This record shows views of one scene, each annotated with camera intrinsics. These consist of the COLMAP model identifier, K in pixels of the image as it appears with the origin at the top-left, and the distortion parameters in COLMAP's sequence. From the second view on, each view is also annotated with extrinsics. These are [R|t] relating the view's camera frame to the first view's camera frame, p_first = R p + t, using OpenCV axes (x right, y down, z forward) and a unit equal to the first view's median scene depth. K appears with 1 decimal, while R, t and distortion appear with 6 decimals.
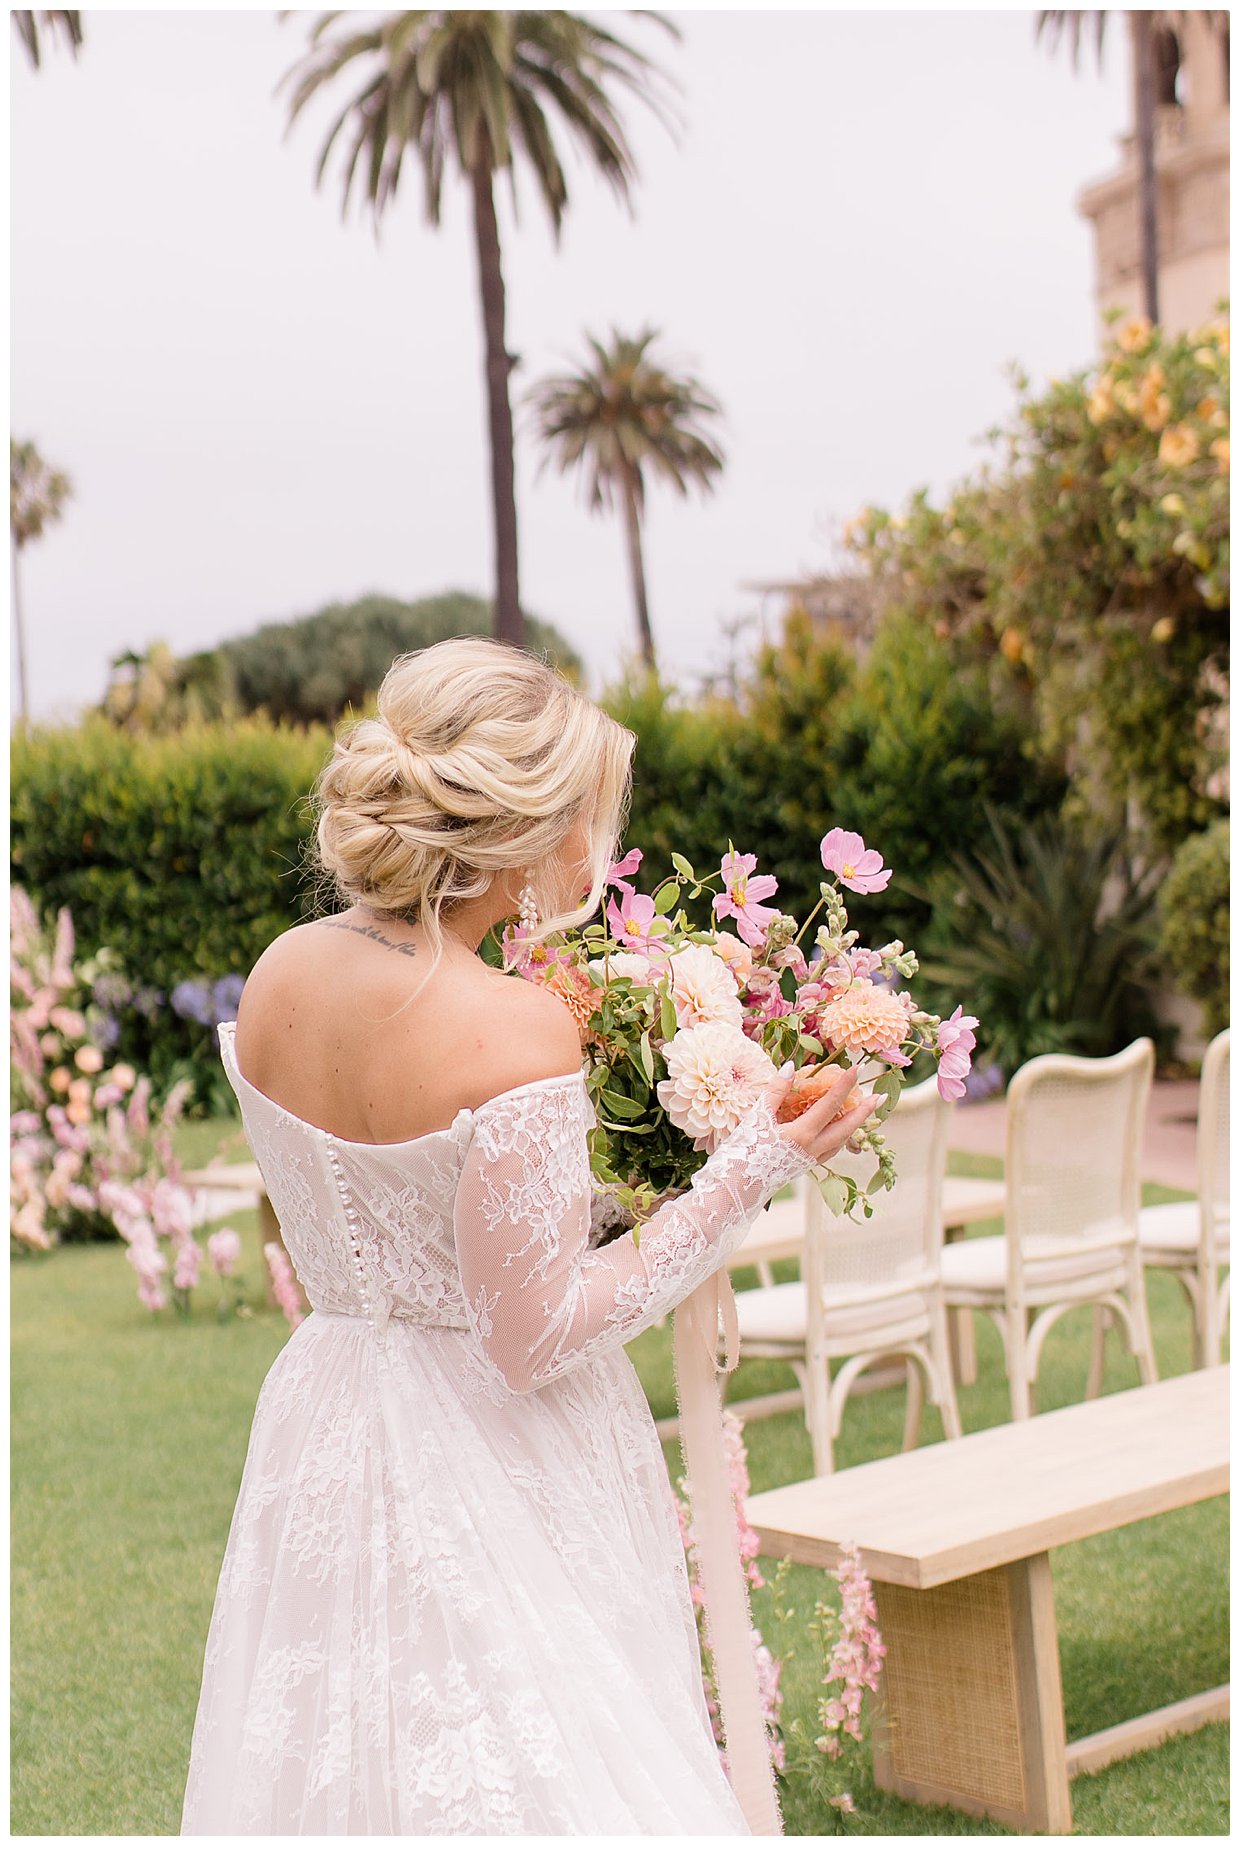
lens RADIAL K [[2994.7, 0, 555.0], [0, 2994.7, 922.5], [0, 0, 1]] dist [0.016409, -0.052206]
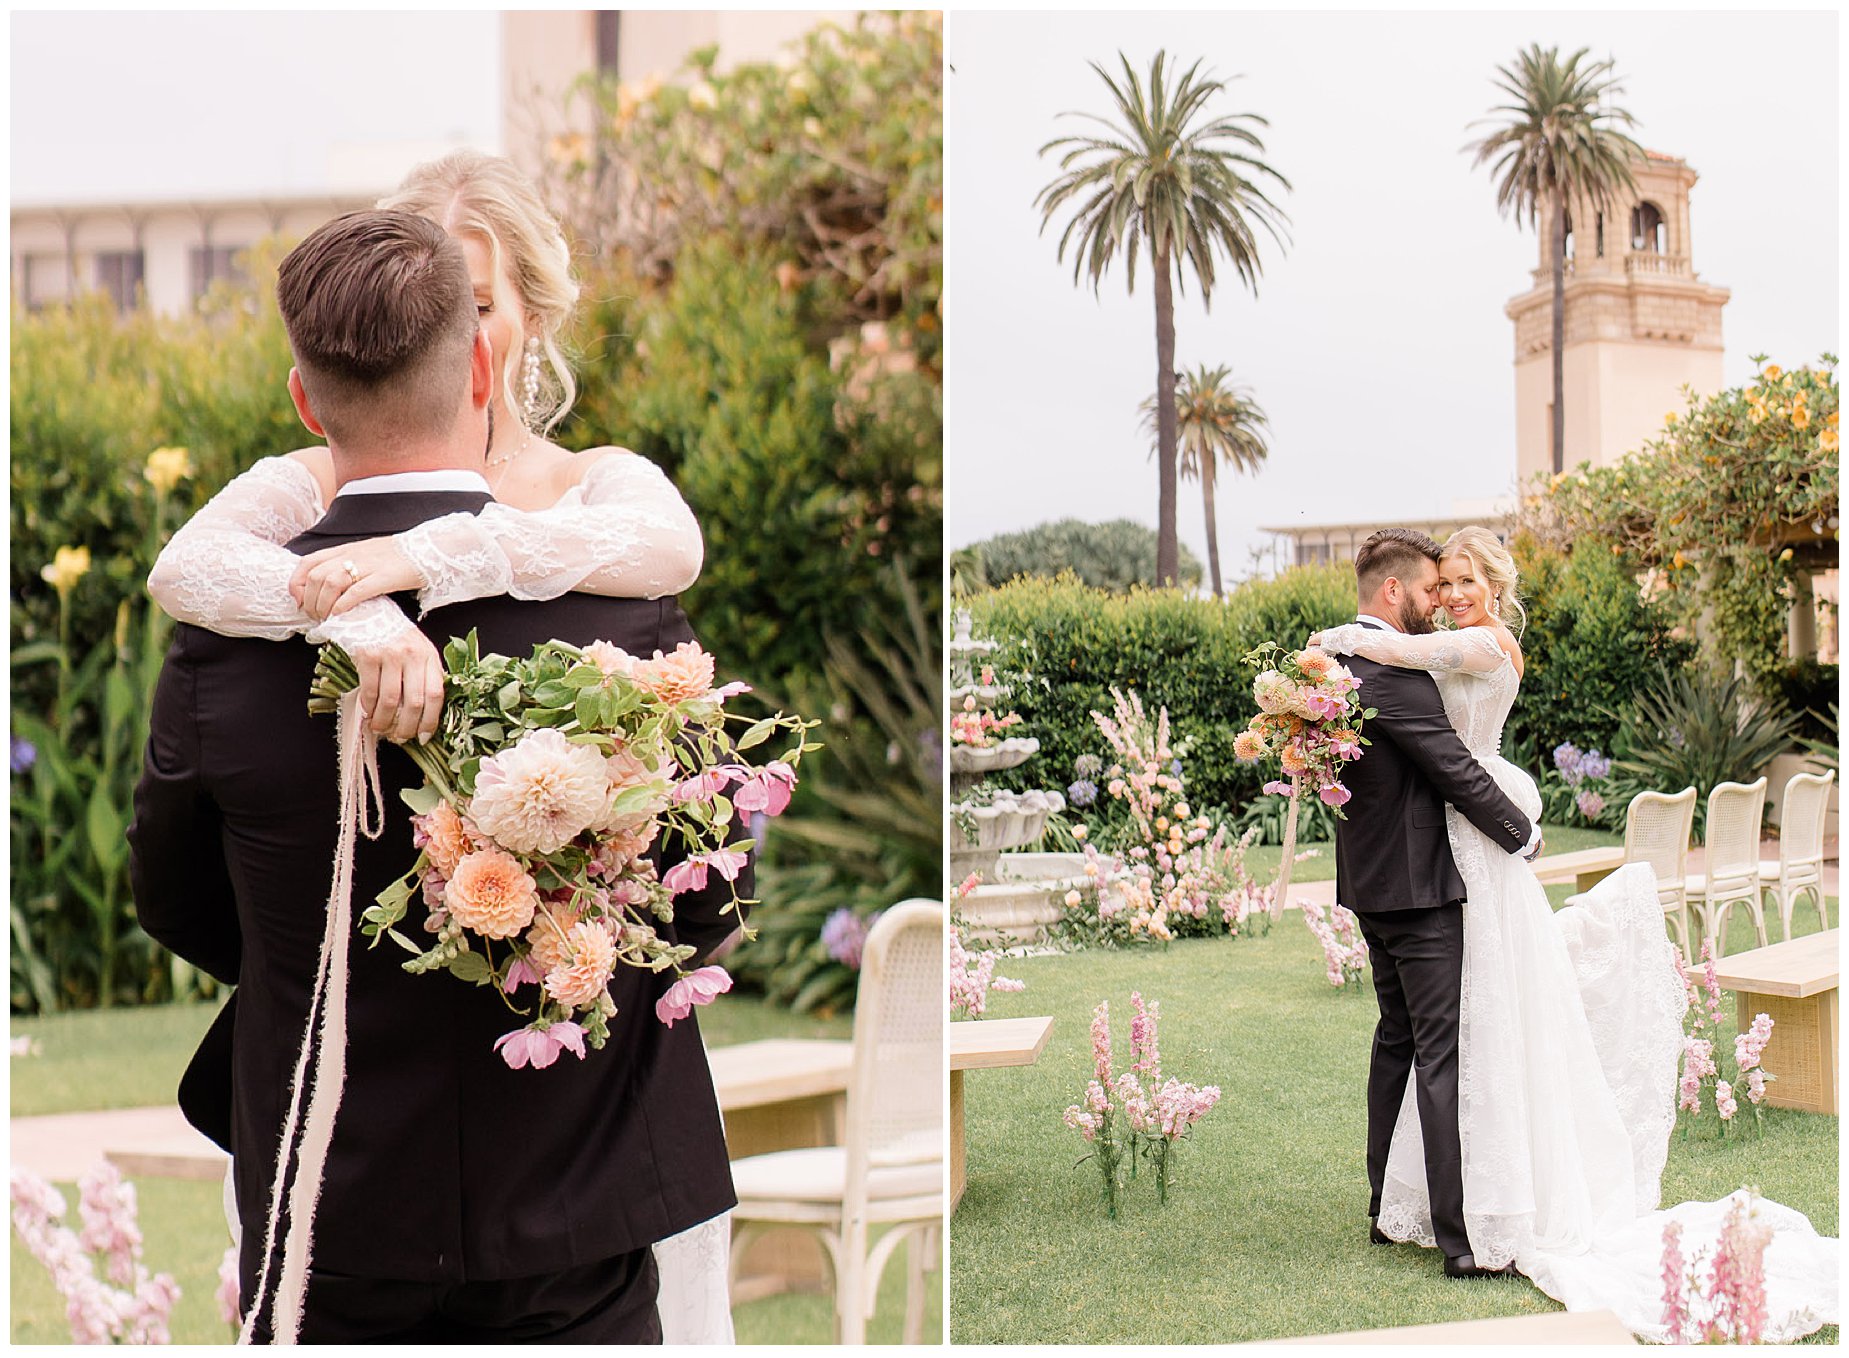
lens RADIAL K [[1834.5, 0, 1472.3], [0, 1834.5, 599.2], [0, 0, 1]] dist [0.002671, 0.003628]
pose [[0.979055, 0.042461, 0.199119, -0.142748], [-0.027074, 0.996477, -0.079374, 0.007832], [-0.201788, 0.072321, 0.976756, 0.070328]]
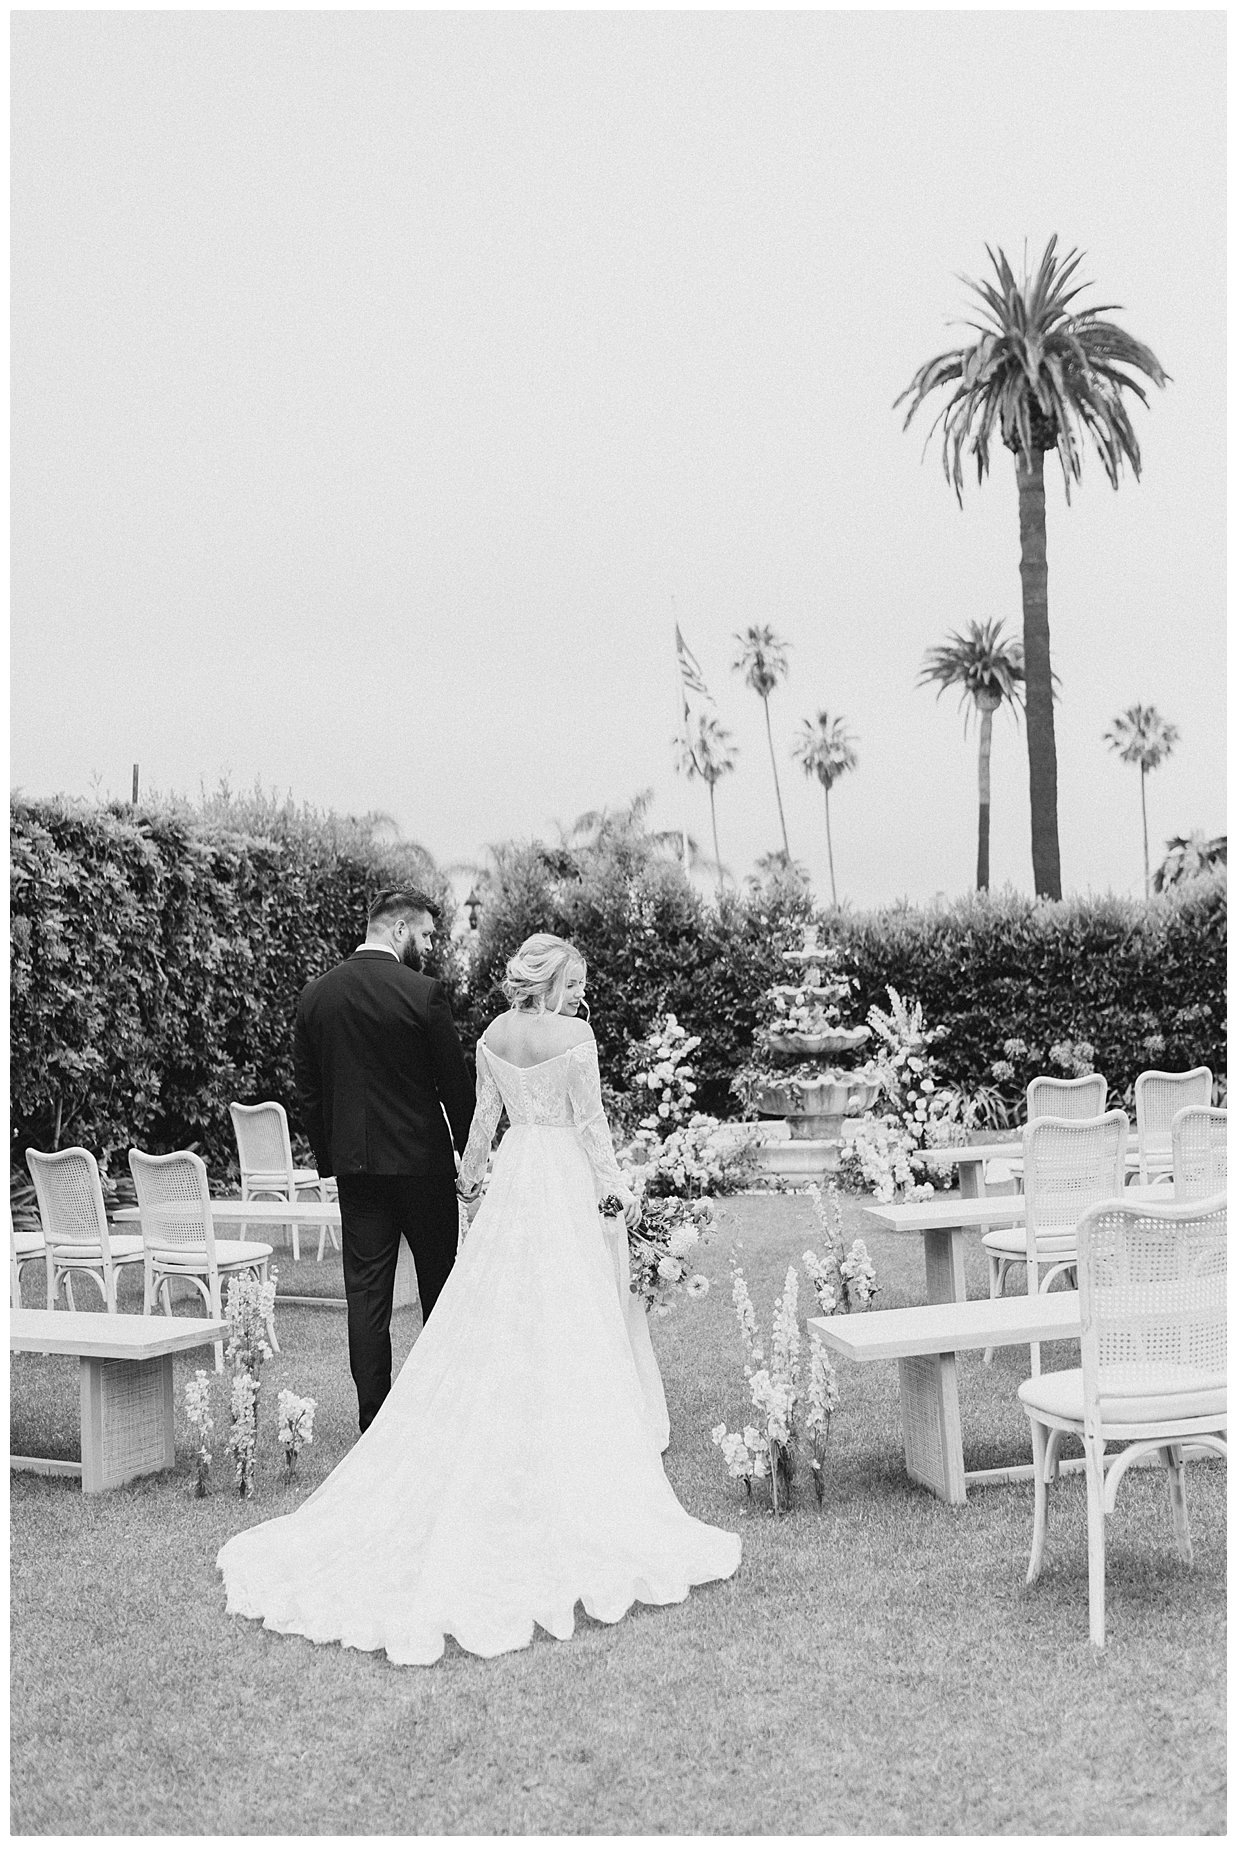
lens RADIAL K [[1822.4, 0, 596.0], [0, 1822.4, 924.8], [0, 0, 1]] dist [-0.008632, -0.006786]
pose [[0.881623, 0.003073, -0.471945, 0.131301], [-0.022209, 0.999141, -0.034981, -0.005635], [0.471432, 0.041321, 0.880934, -0.040160]]
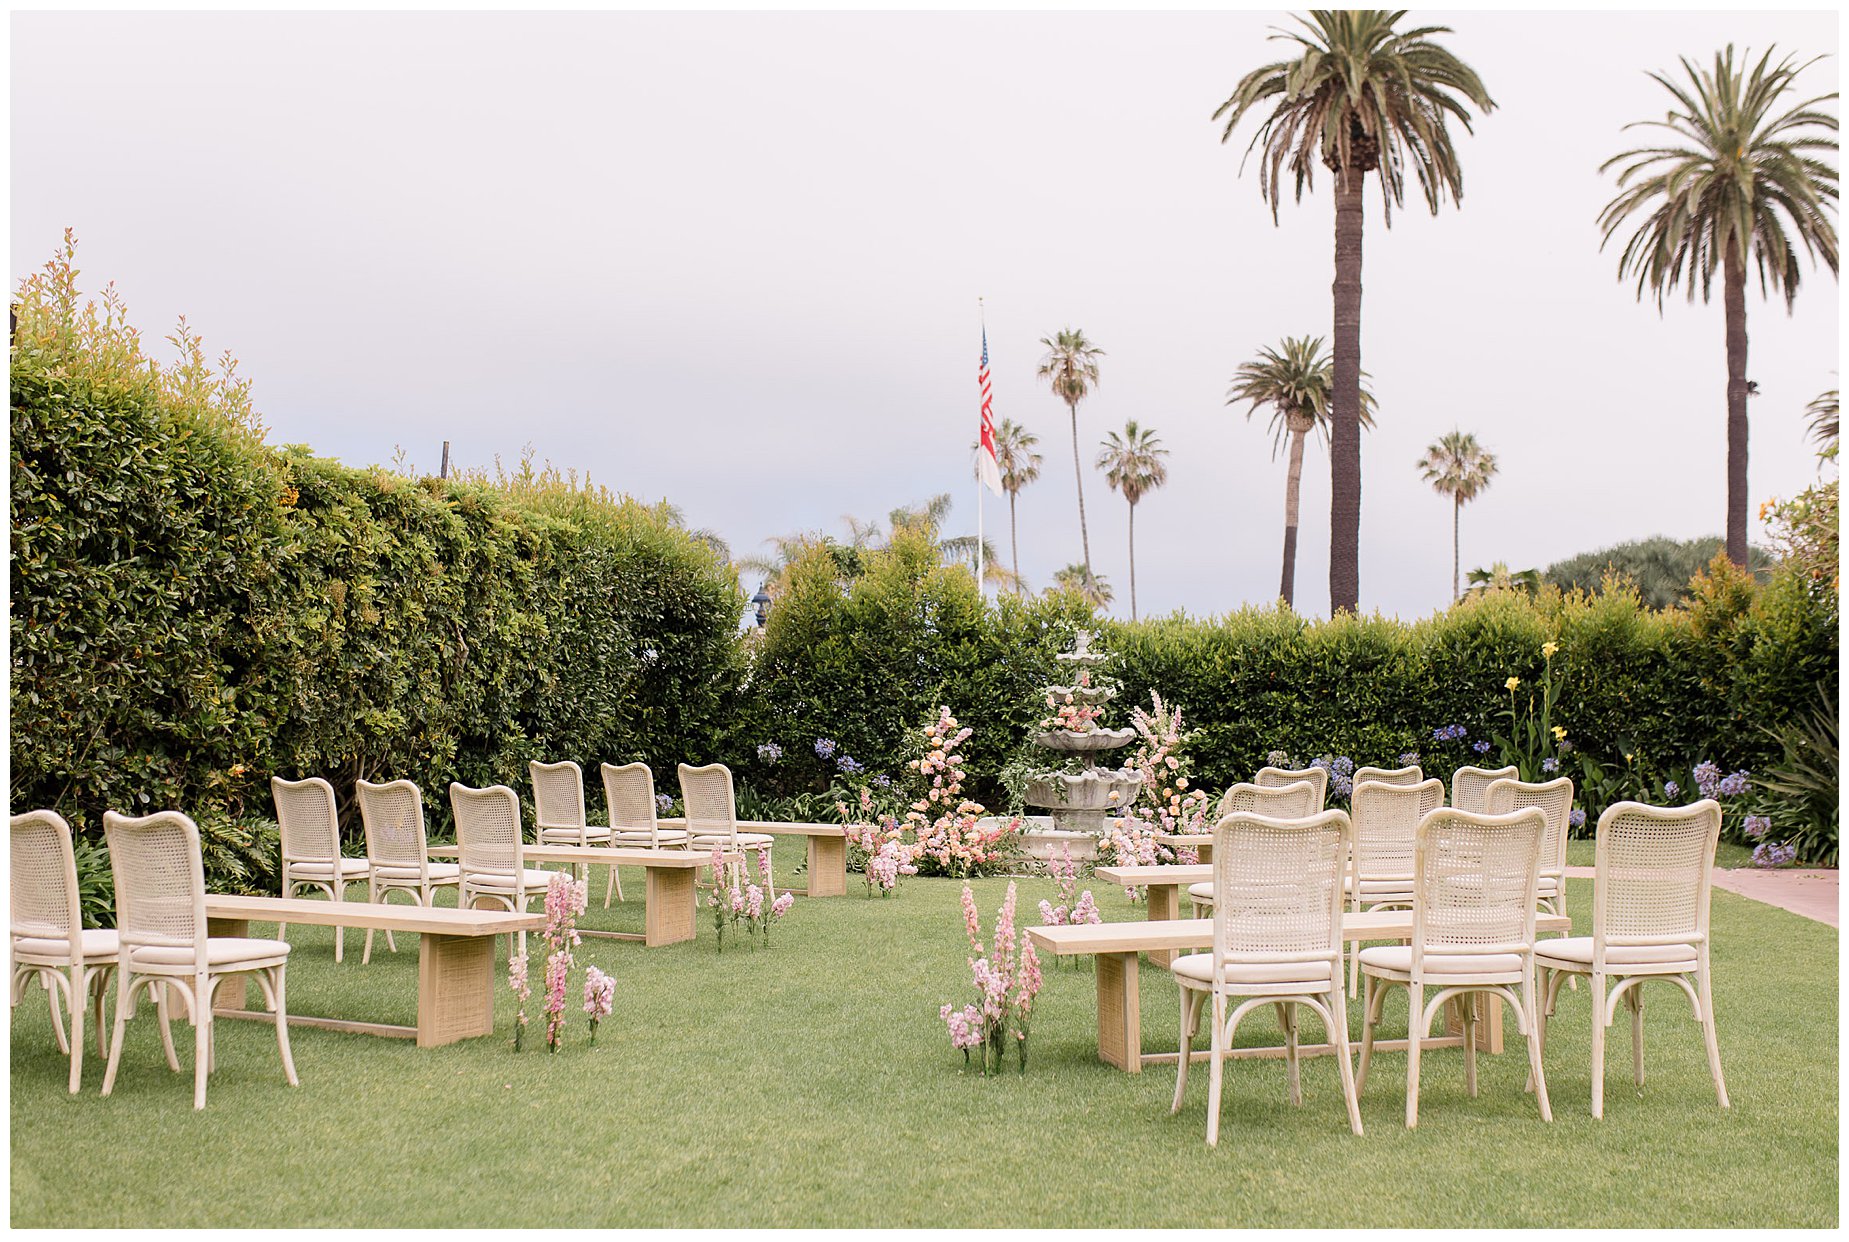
lens RADIAL K [[1918.2, 0, 926.2], [0, 1918.2, 652.9], [0, 0, 1]] dist [-0.005243, -0.009781]
pose [[0.889444, 0.051841, -0.454094, 0.178337], [-0.071830, 0.997055, -0.026869, 0.005446], [0.451364, 0.056516, 0.890548, -0.117038]]
